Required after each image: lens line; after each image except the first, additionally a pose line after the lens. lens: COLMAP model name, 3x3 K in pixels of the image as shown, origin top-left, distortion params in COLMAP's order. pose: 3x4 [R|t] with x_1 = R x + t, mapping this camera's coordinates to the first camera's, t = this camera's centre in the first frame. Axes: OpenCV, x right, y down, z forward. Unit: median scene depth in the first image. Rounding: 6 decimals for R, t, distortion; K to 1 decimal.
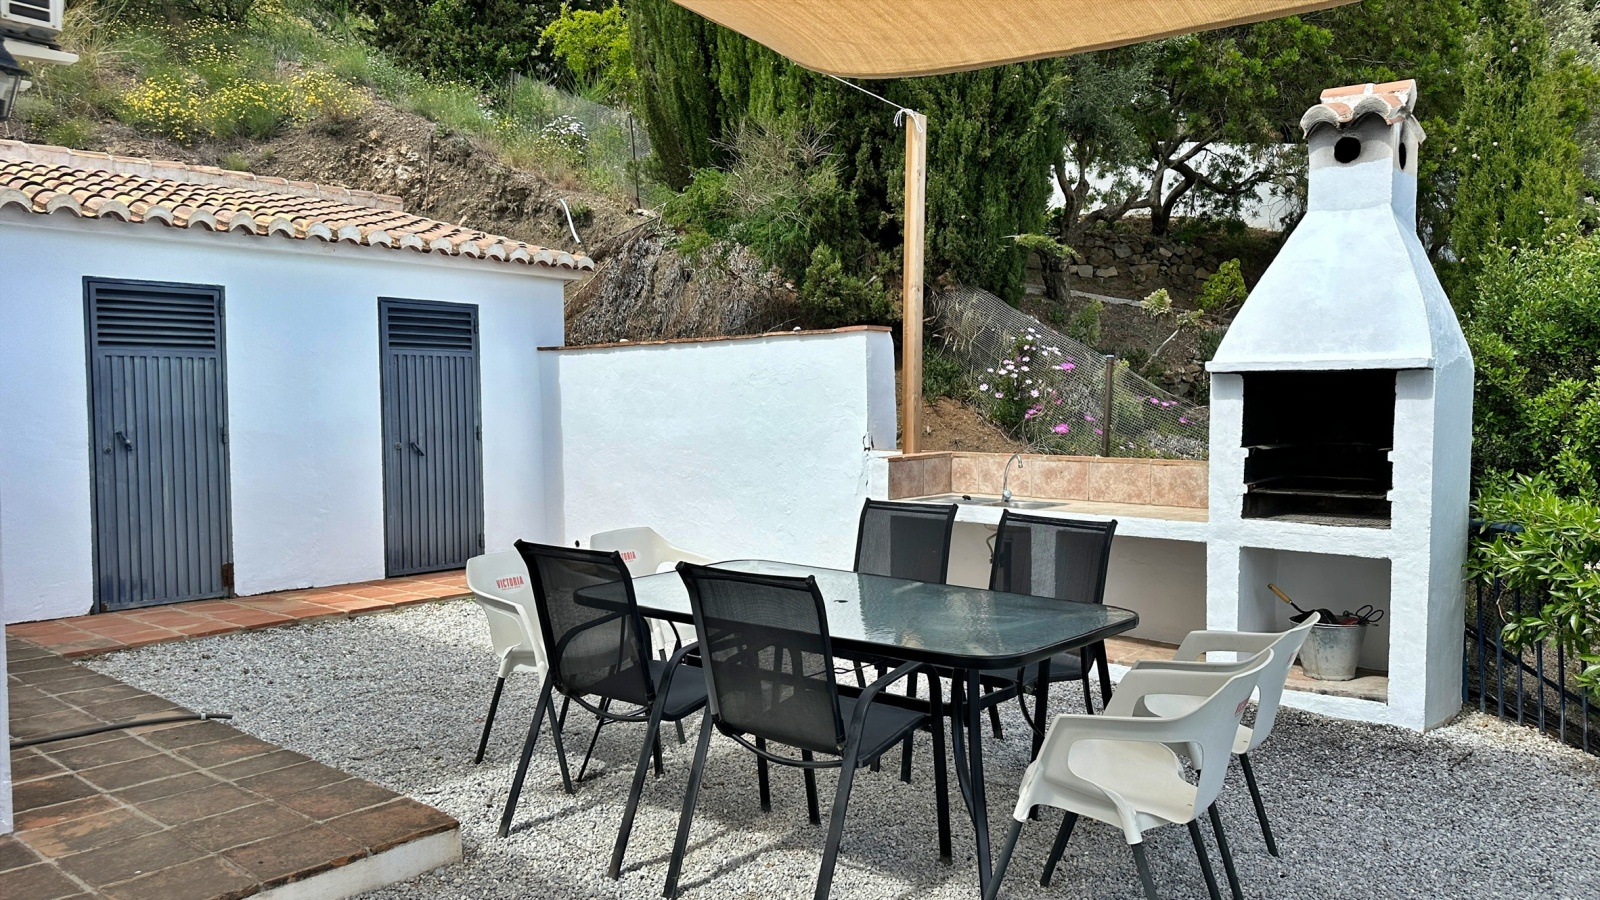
lens RADIAL K [[1110.9, 0, 795.9], [0, 1110.9, 452.6], [0, 0, 1]] dist [0.051118, 0.001055]
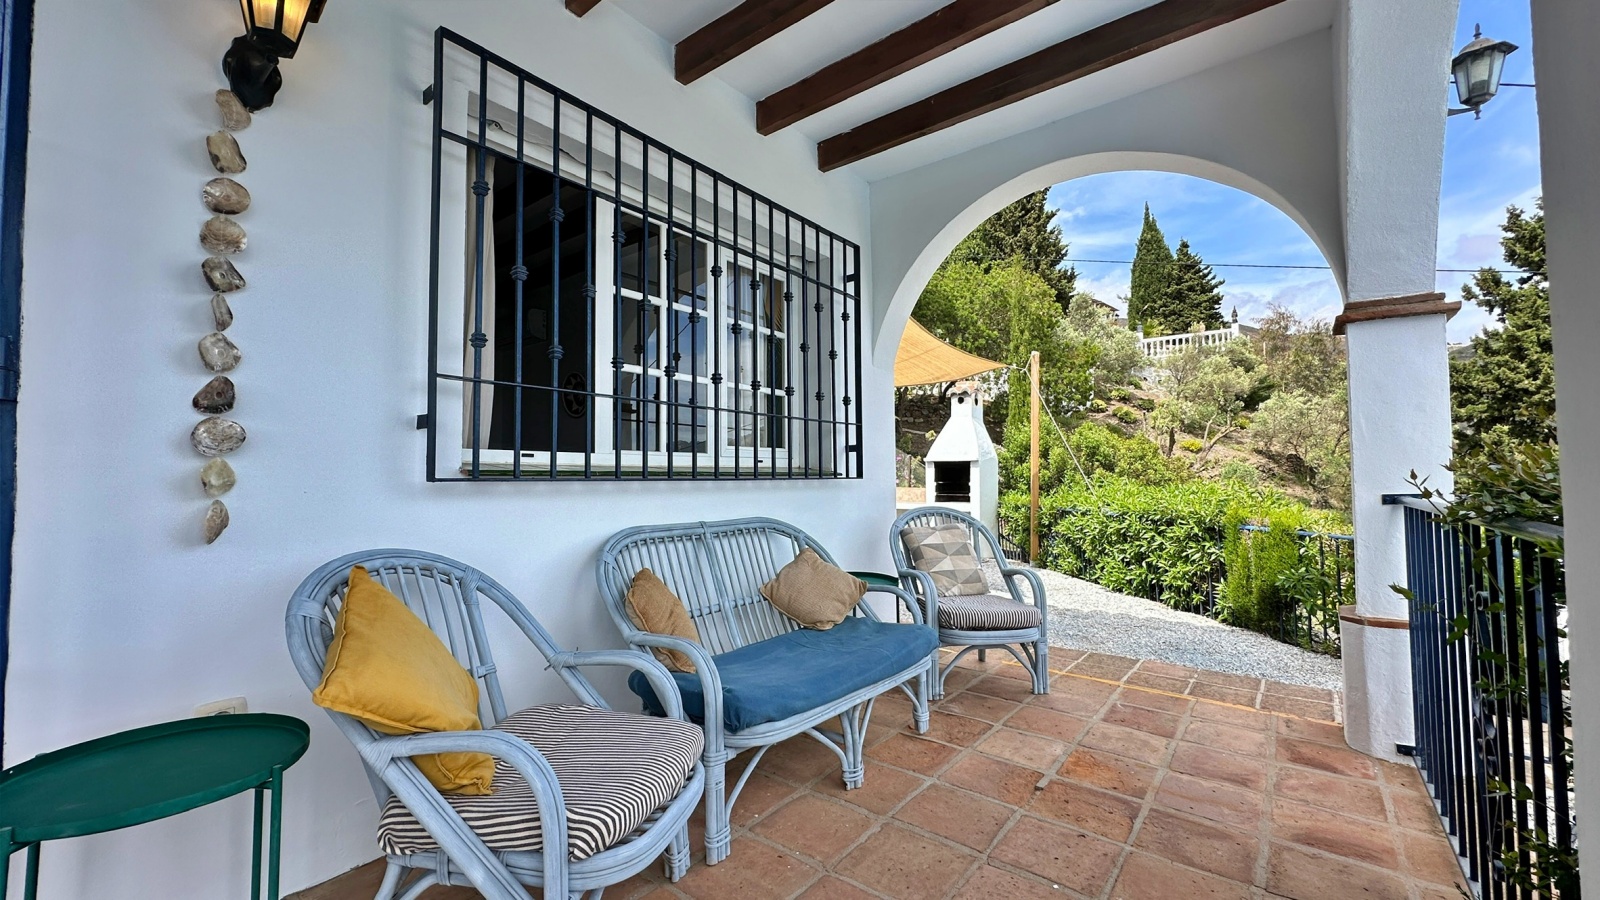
lens RADIAL K [[640.5, 0, 795.6], [0, 640.5, 447.1], [0, 0, 1]] dist [-0.006507, 0.001571]
pose [[0.999504, 0.000077, 0.031477, -0.105668], [0.002725, 0.996034, -0.088935, 0.063019], [-0.031359, 0.088977, 0.995540, -1.011313]]
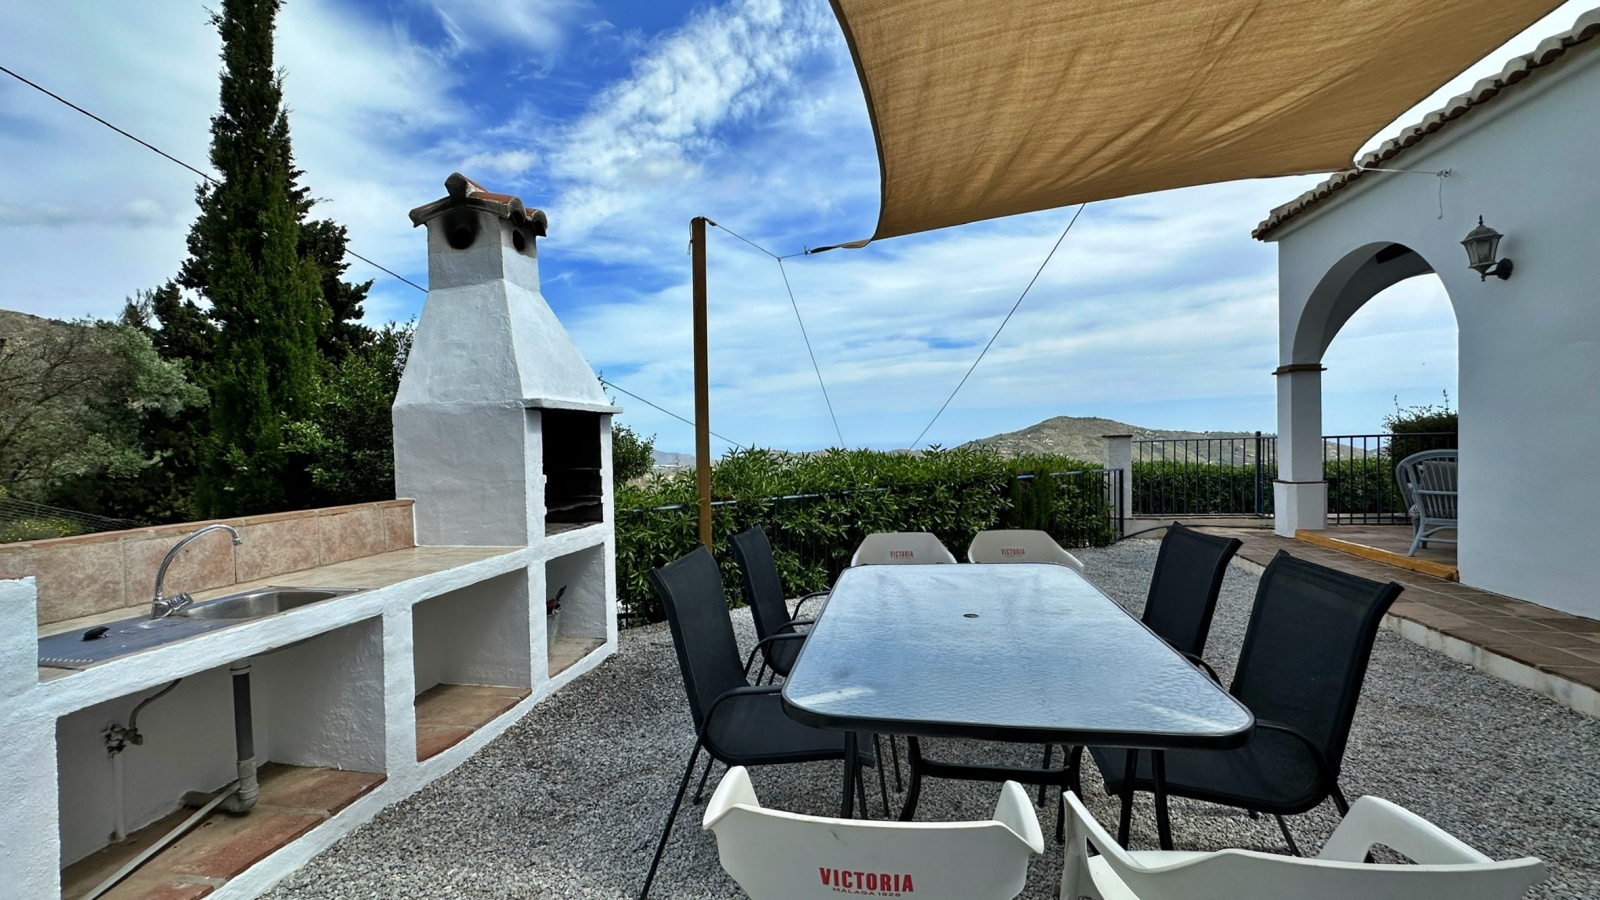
lens RADIAL K [[640.5, 0, 807.6], [0, 640.5, 443.4], [0, 0, 1]] dist [-0.006507, 0.001571]
pose [[-0.491090, 0.008950, 0.871063, -0.303163], [0.066324, 0.997429, 0.027144, -0.036376], [-0.868580, 0.071103, -0.490421, 1.082096]]
